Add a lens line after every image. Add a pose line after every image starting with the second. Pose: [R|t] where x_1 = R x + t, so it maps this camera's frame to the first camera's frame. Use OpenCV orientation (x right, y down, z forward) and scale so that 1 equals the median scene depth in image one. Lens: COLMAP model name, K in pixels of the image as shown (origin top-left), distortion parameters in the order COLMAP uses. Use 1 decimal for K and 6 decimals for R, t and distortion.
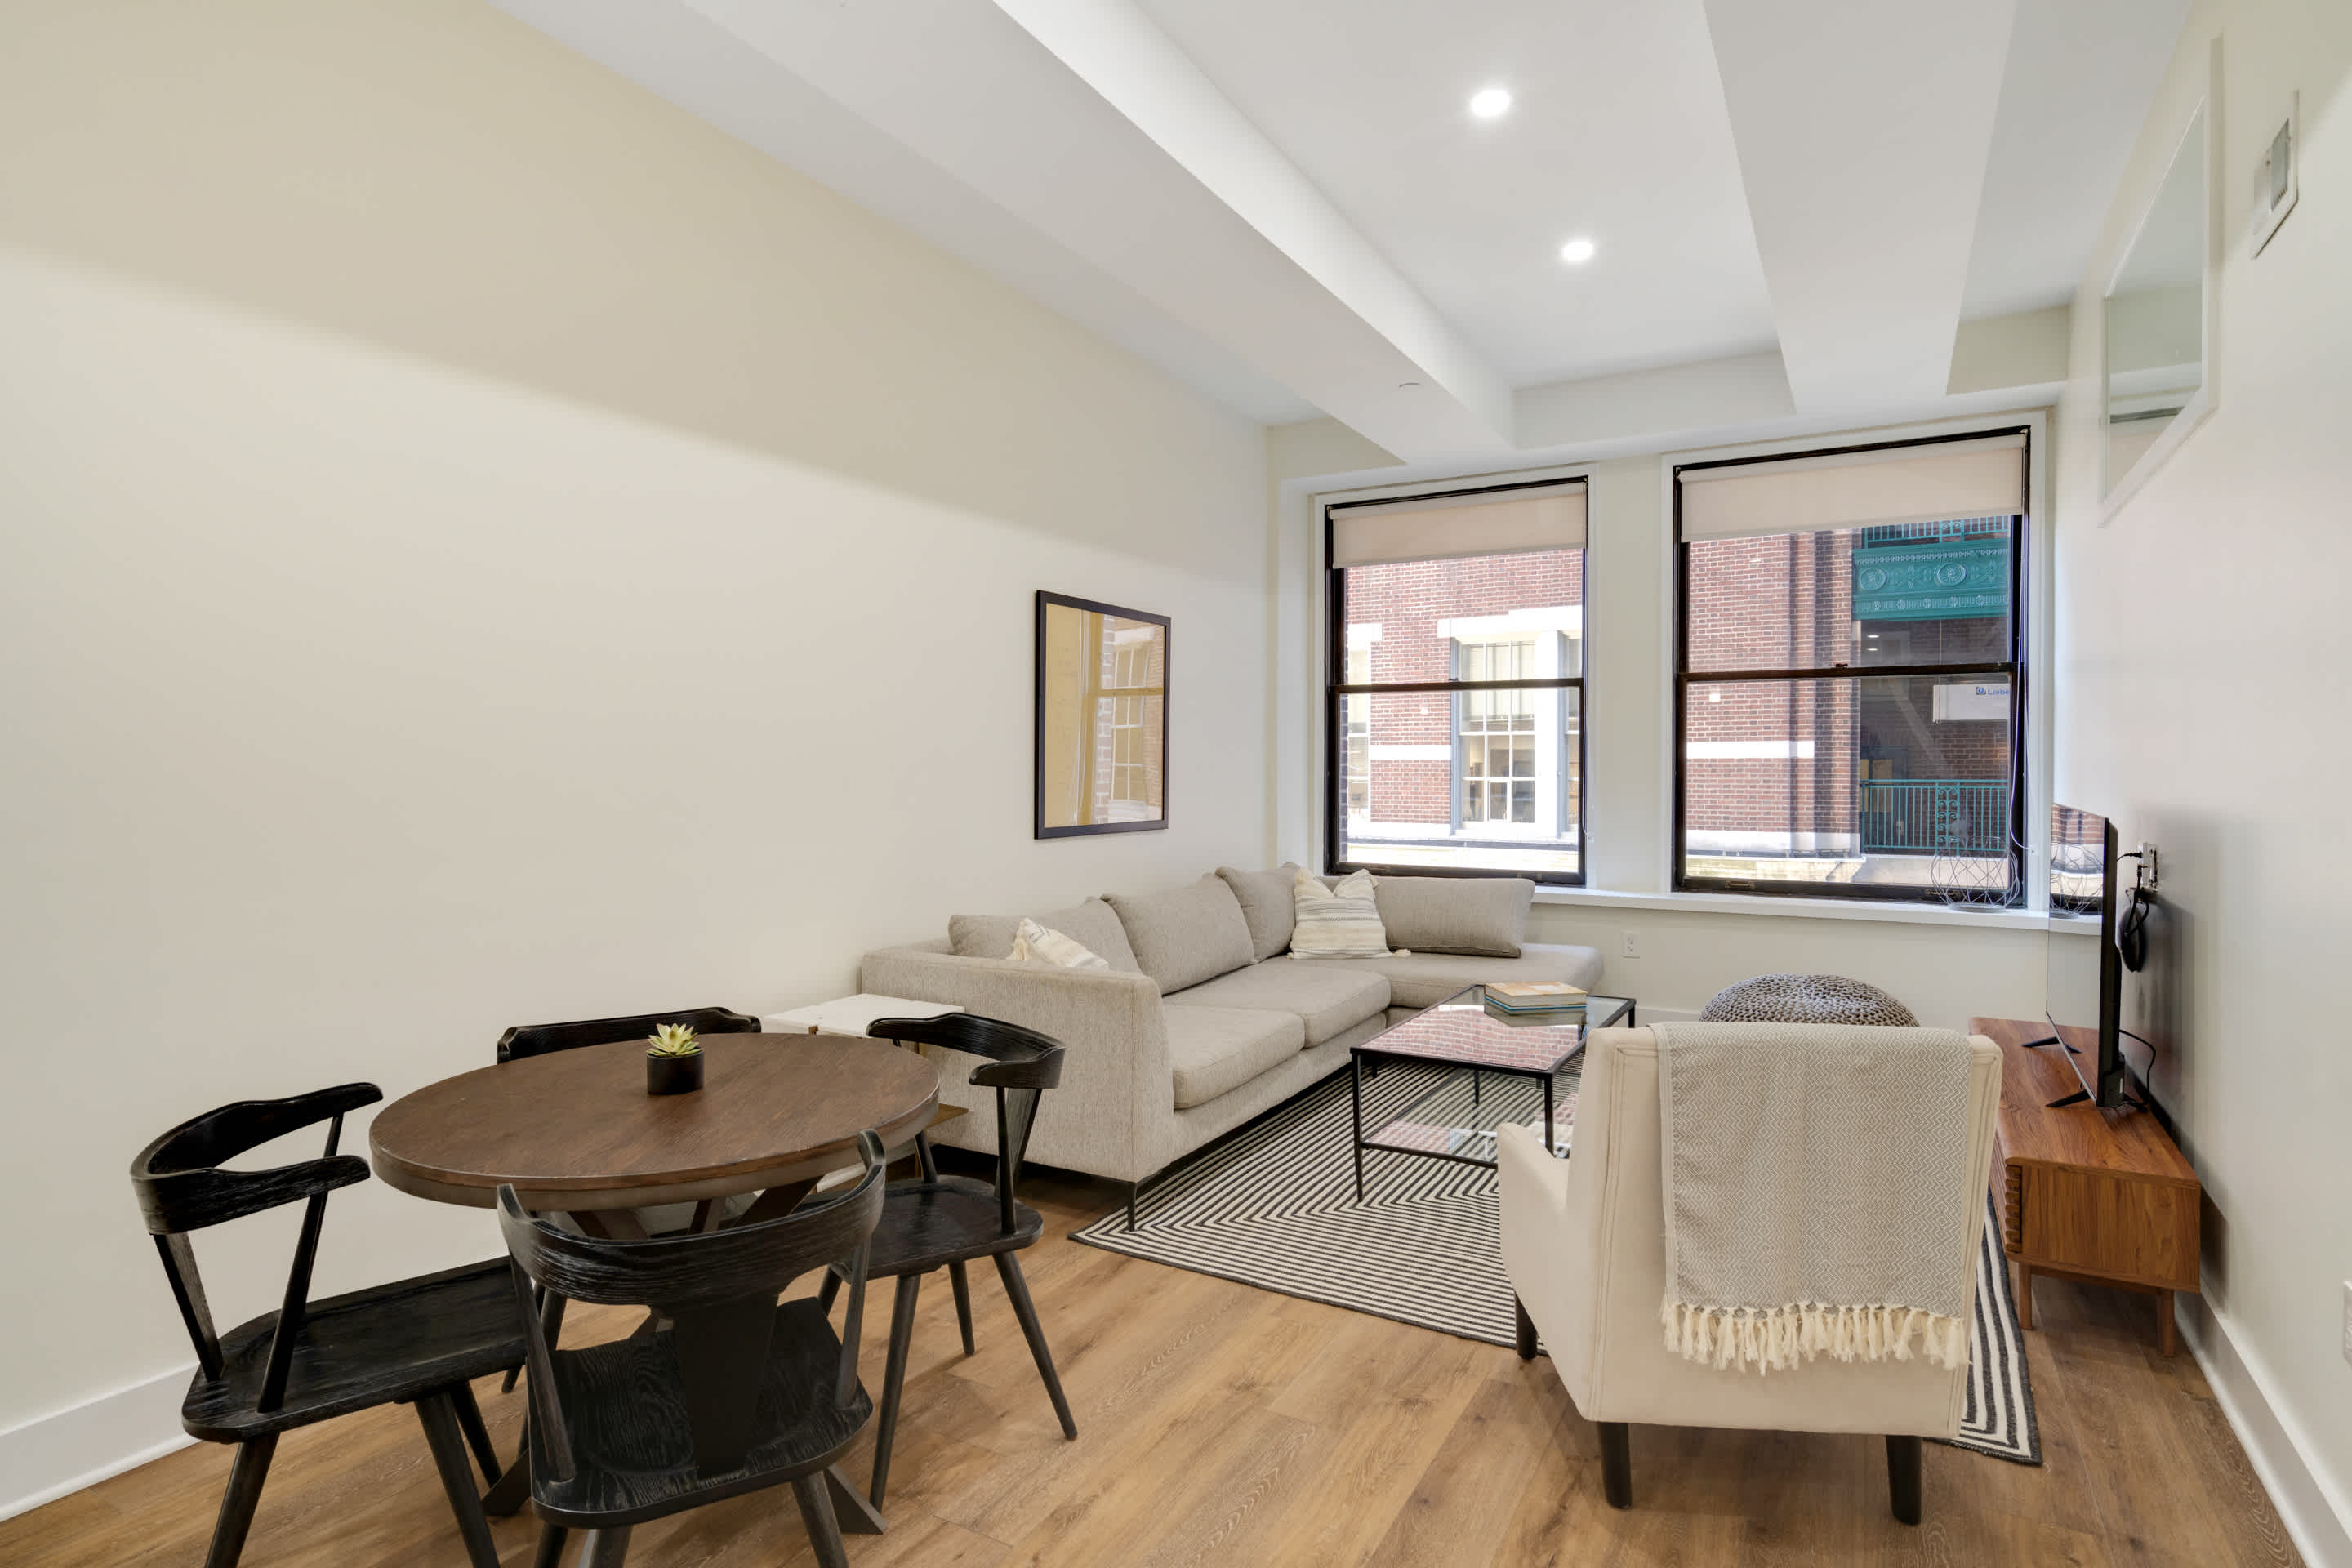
lens RADIAL K [[1216.4, 0, 1177.7], [0, 1216.4, 777.5], [0, 0, 1]] dist [0.004364, 0.000809]
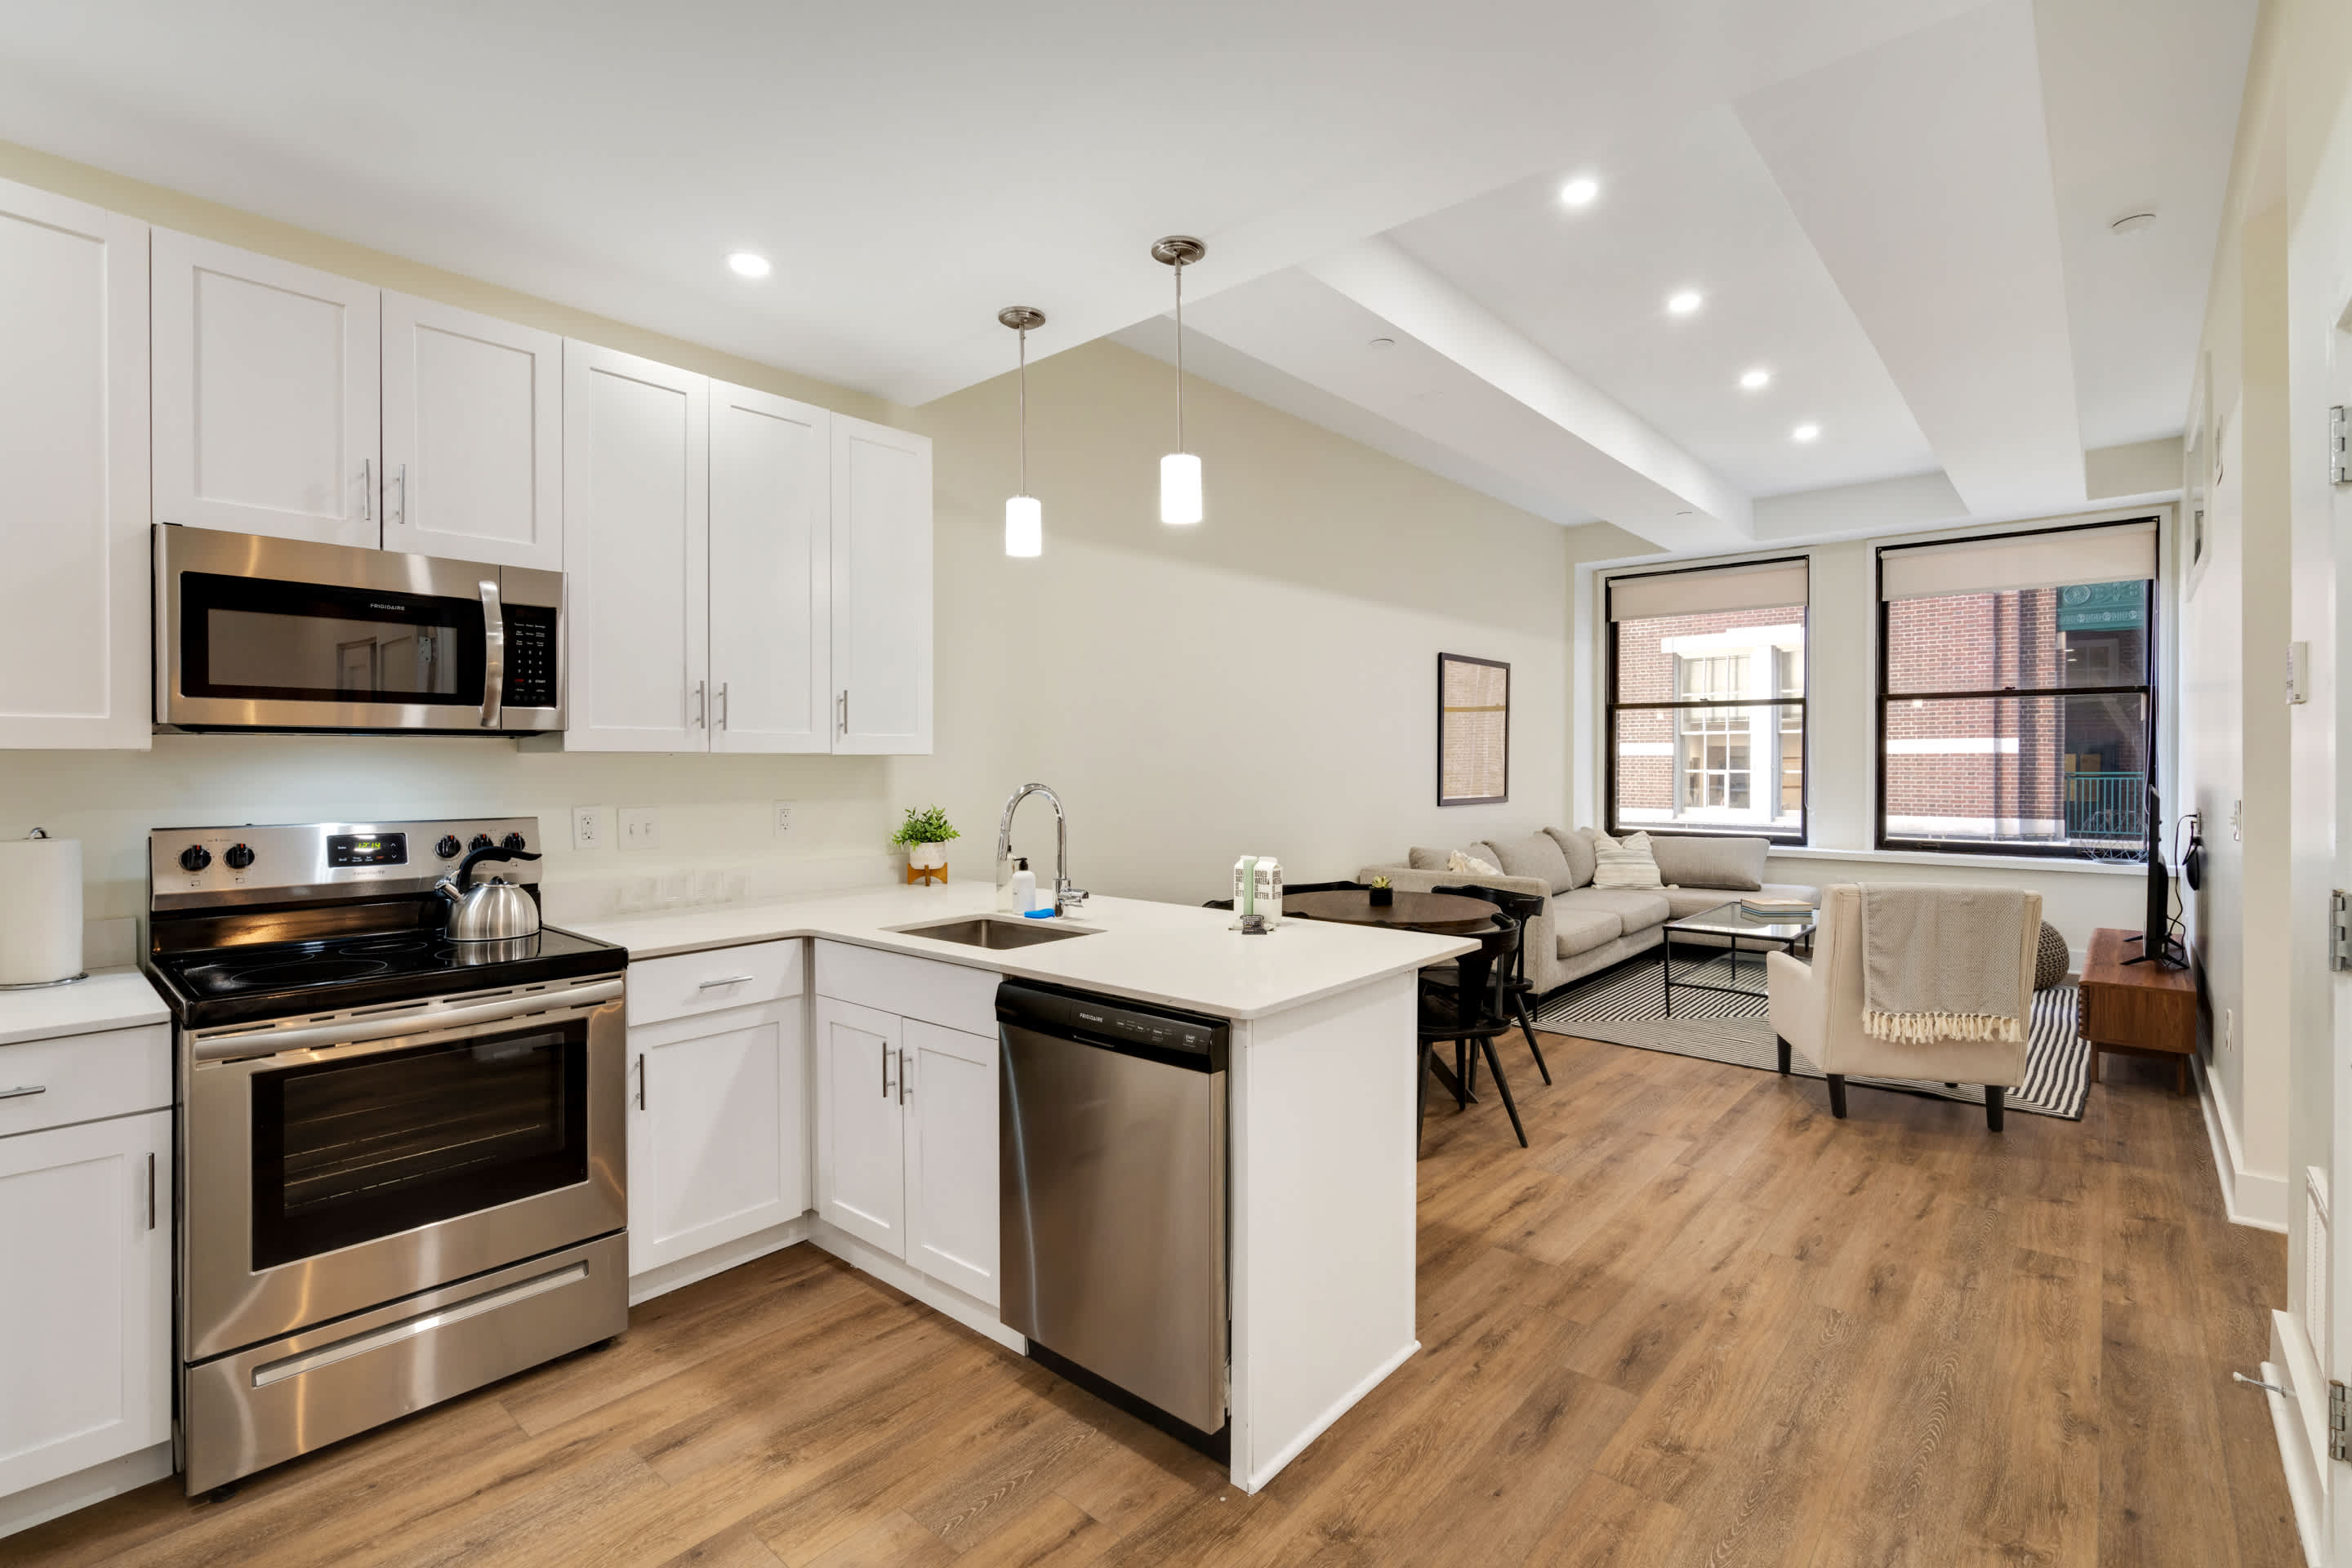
lens RADIAL K [[1068.3, 0, 1175.7], [0, 1068.3, 768.5], [0, 0, 1]] dist [0.002020, 0.000825]
pose [[0.980317, 0.000514, -0.197431, -0.155882], [-0.000944, 0.999997, -0.002085, 0.003358], [0.197429, 0.002230, 0.980315, -0.406336]]
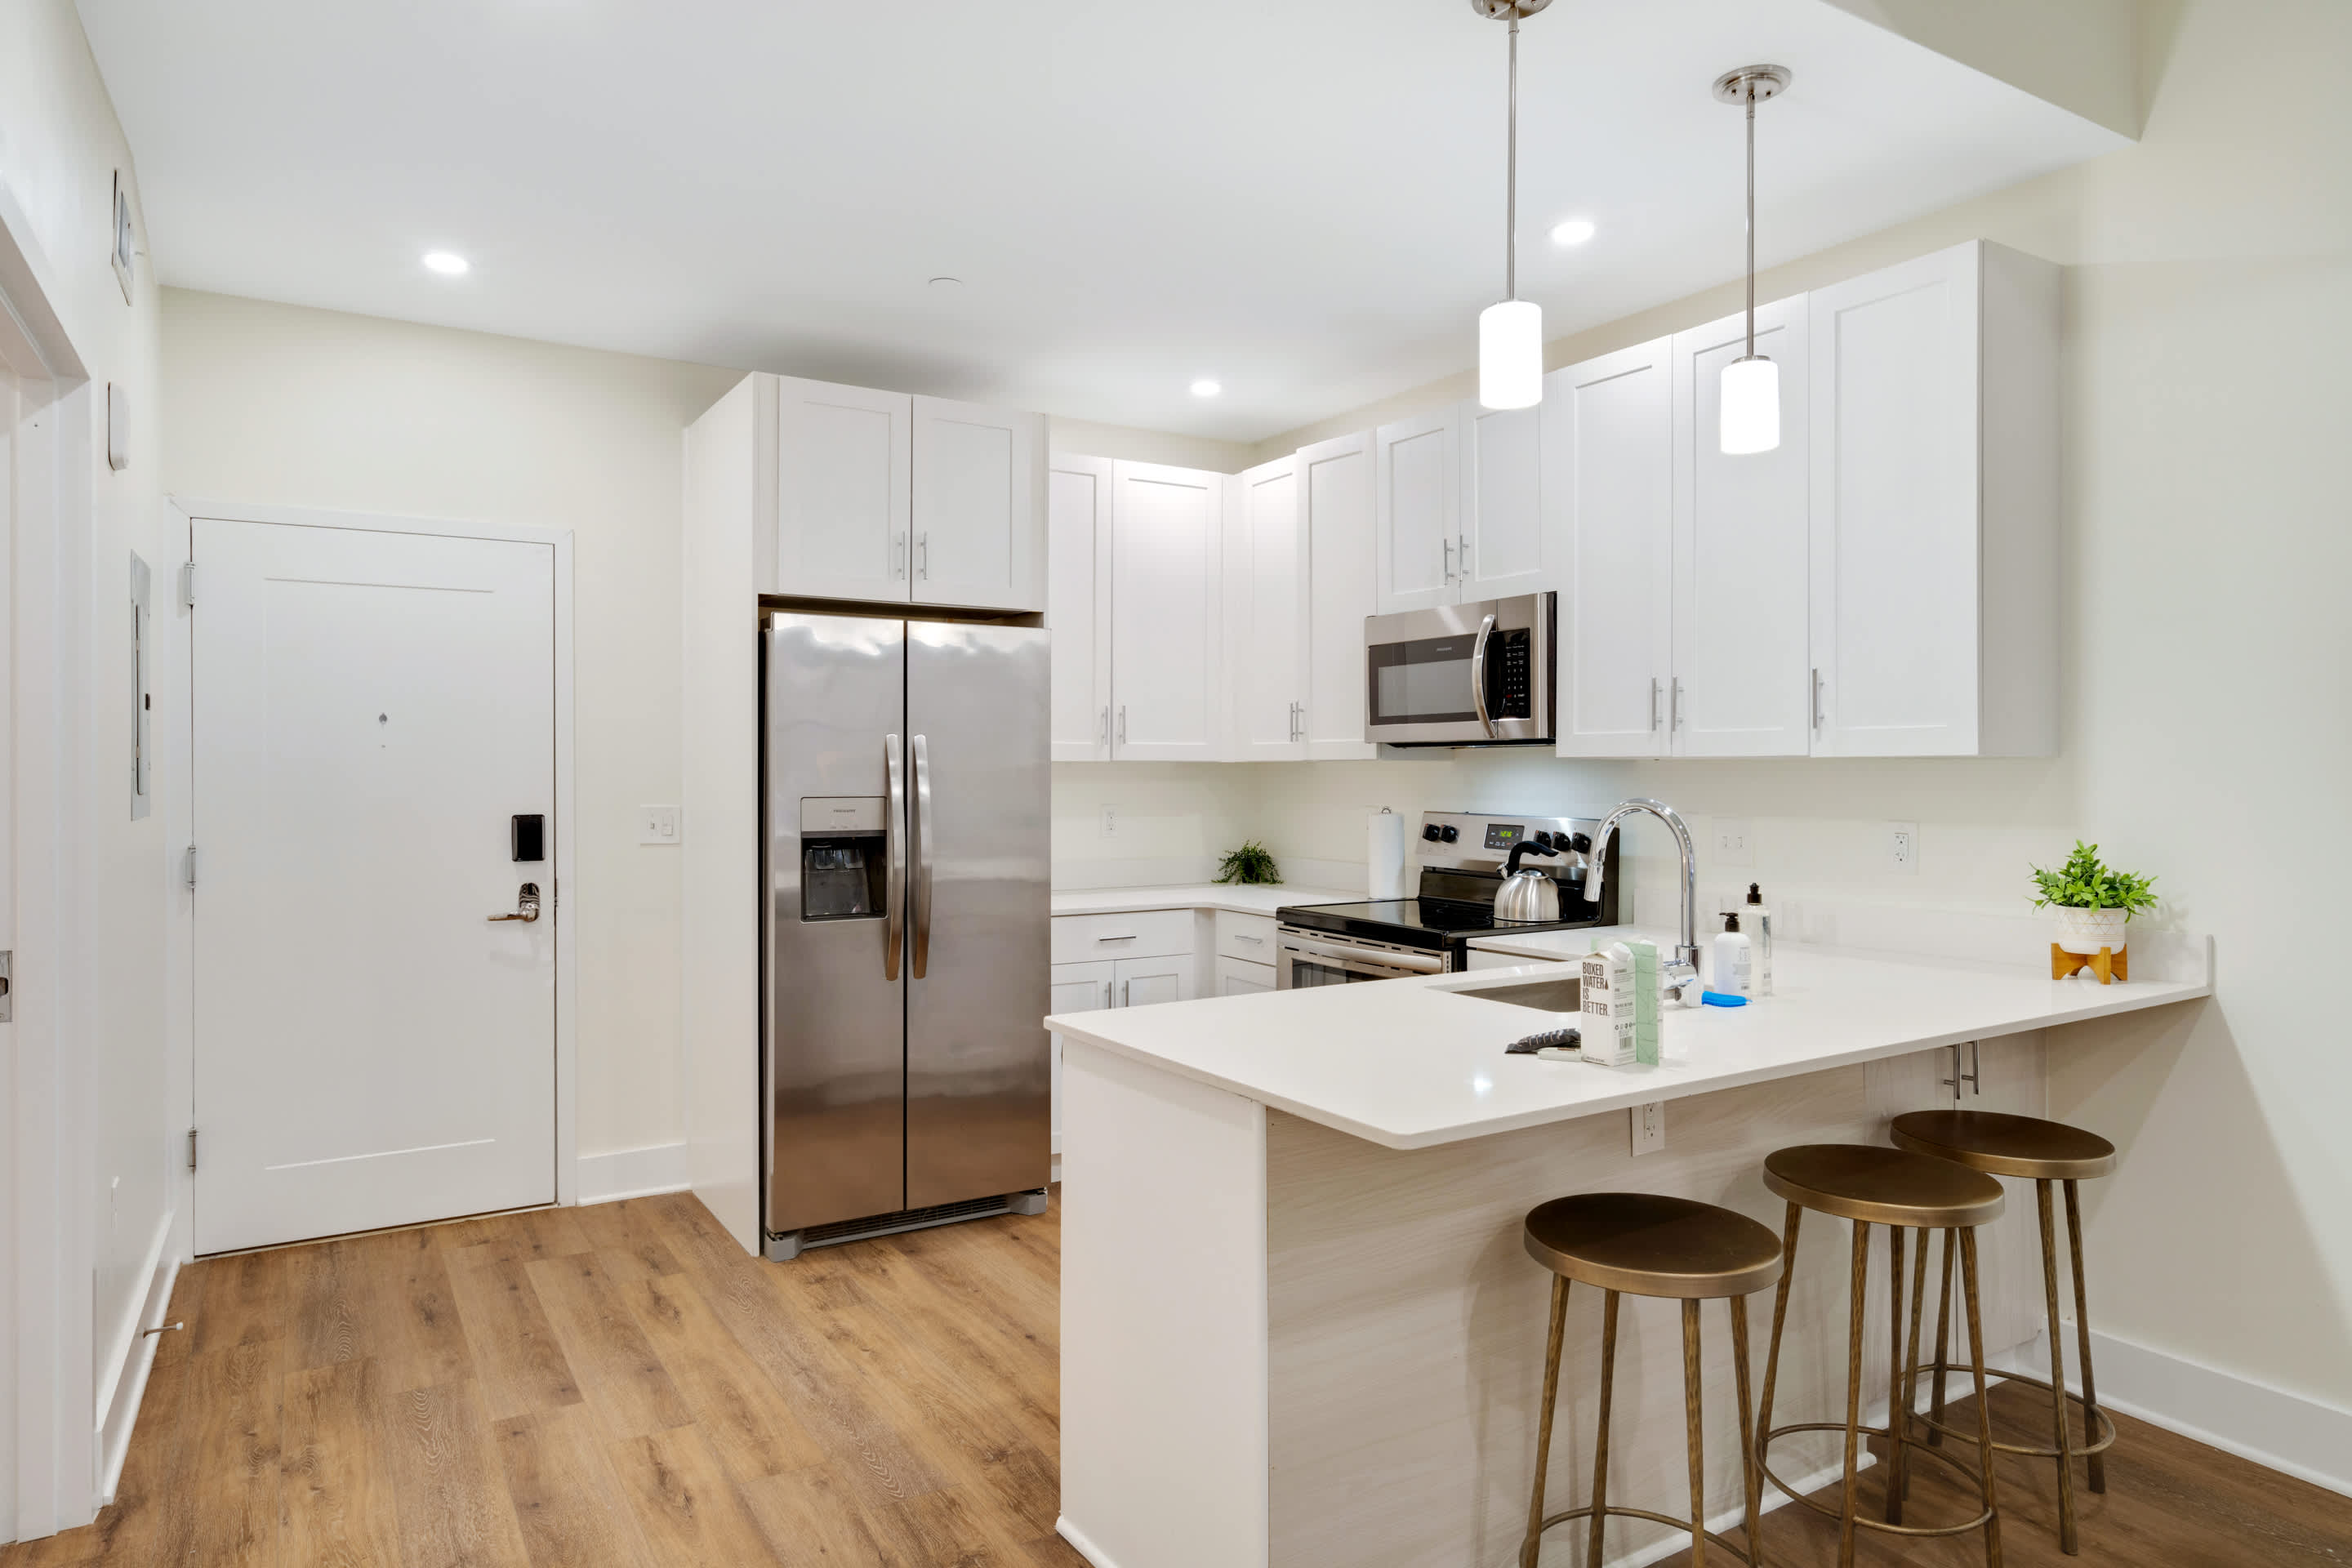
lens RADIAL K [[1442.4, 0, 1176.0], [0, 1442.4, 784.0], [0, 0, 1]] dist [-0.000276, -0.000570]
pose [[-0.487313, 0.006781, -0.873201, 0.402874], [-0.012468, 0.999814, 0.014722, -0.002530], [0.873138, 0.018061, -0.487138, 0.593433]]
